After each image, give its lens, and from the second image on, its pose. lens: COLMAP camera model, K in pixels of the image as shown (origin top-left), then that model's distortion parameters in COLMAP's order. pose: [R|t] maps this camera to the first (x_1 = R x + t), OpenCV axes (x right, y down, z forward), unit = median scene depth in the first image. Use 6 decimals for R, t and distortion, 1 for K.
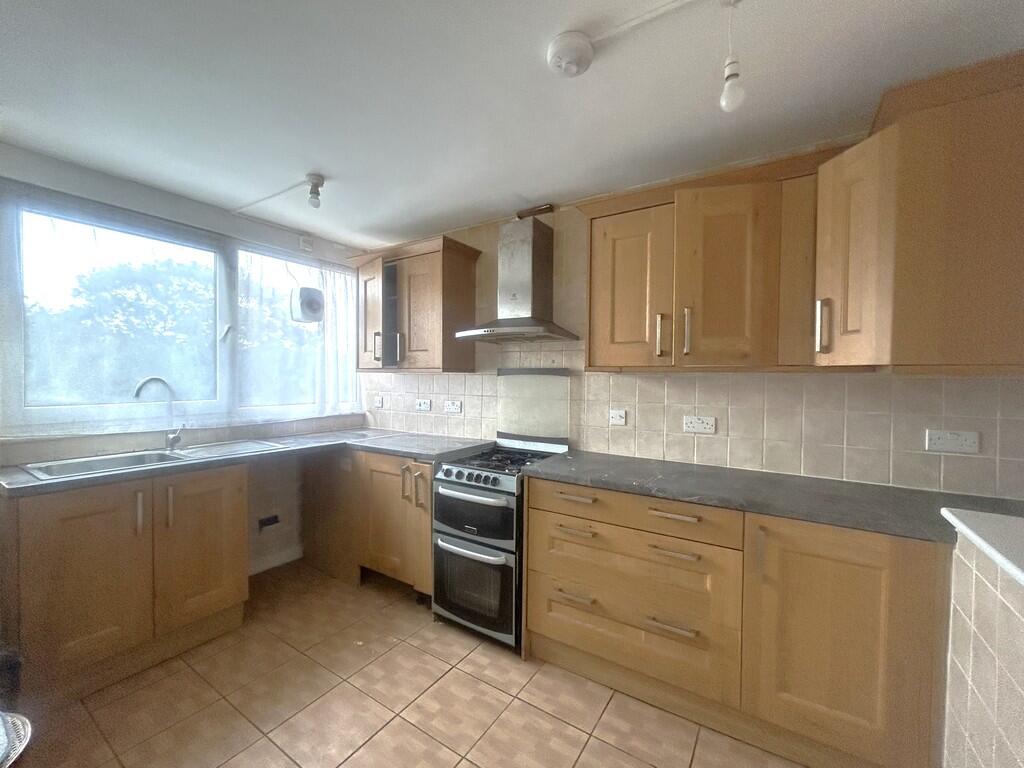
lens RADIAL K [[419.2, 0, 512.0], [0, 419.2, 384.0], [0, 0, 1]] dist [-0.000756, 0.000176]
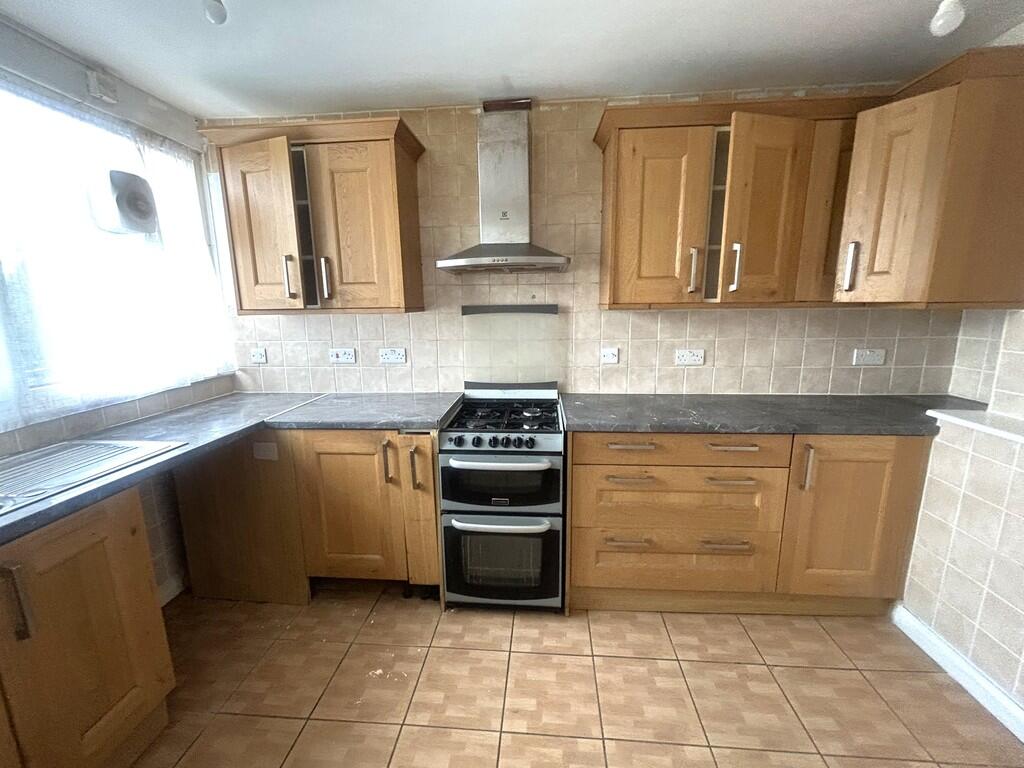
lens RADIAL K [[423.8, 0, 512.0], [0, 423.8, 384.0], [0, 0, 1]] dist [-0.002381, -0.000179]
pose [[0.880517, -0.108737, 0.461375, -0.434663], [0.029865, 0.984126, 0.174942, -0.035943], [-0.473074, -0.140260, 0.869786, 0.265573]]
